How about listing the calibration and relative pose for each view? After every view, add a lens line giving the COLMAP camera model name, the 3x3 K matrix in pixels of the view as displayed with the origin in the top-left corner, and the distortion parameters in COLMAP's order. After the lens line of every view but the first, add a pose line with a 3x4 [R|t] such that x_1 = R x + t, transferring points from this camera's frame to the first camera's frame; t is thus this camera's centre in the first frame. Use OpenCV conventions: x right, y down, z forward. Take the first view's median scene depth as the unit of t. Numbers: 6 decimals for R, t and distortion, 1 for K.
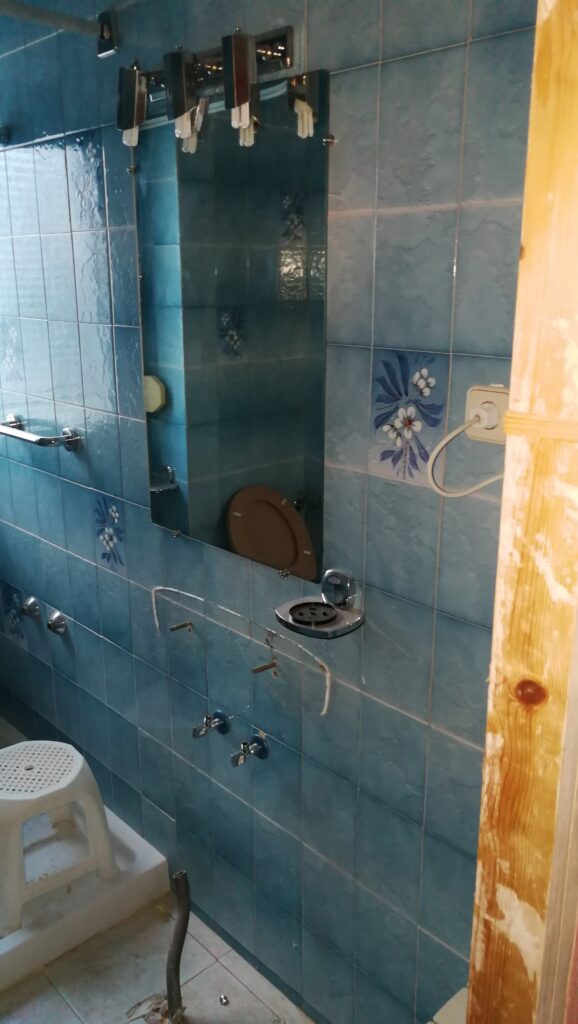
lens RADIAL K [[810.8, 0, 285.7], [0, 810.8, 509.3], [0, 0, 1]] dist [0.028879, -0.041779]
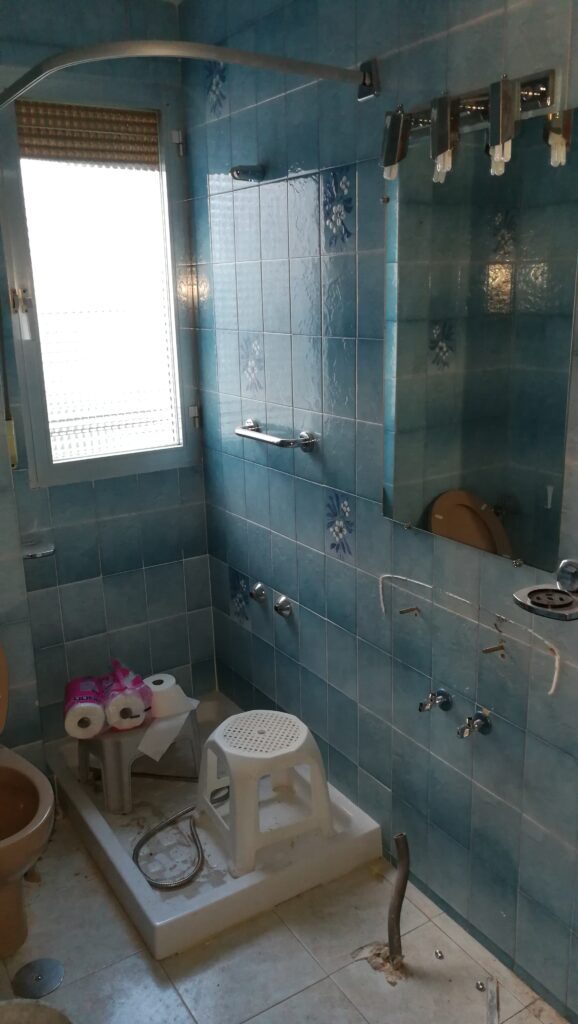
lens RADIAL K [[810.8, 0, 294.3], [0, 810.8, 518.6], [0, 0, 1]] dist [0.028879, -0.041779]
pose [[0.982520, 0.031194, -0.183526, -0.078366], [-0.031973, 0.999488, -0.001288, 0.024234], [0.183392, 0.007133, 0.983014, -0.106218]]
